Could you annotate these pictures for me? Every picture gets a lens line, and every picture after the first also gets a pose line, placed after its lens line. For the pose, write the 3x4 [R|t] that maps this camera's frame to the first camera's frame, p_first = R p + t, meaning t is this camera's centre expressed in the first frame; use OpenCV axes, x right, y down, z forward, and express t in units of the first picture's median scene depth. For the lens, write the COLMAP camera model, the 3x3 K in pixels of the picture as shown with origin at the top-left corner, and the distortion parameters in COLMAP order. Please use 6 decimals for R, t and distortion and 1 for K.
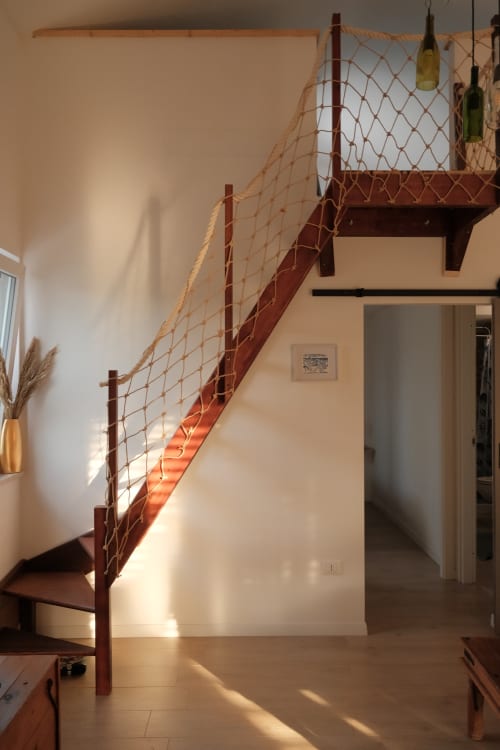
lens RADIAL K [[621.1, 0, 250.0], [0, 621.1, 375.0], [0, 0, 1]] dist [0.011265, -0.012858]
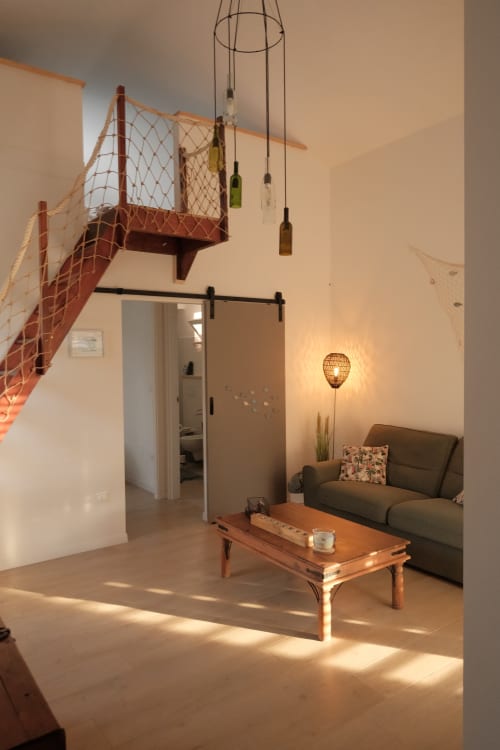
lens RADIAL K [[523.8, 0, 250.0], [0, 523.8, 375.0], [0, 0, 1]] dist [-0.002221, -0.002213]
pose [[0.819478, -0.029538, 0.572349, -0.301347], [0.006401, 0.999080, 0.042396, 0.002093], [-0.573075, -0.031079, 0.818913, -0.113549]]
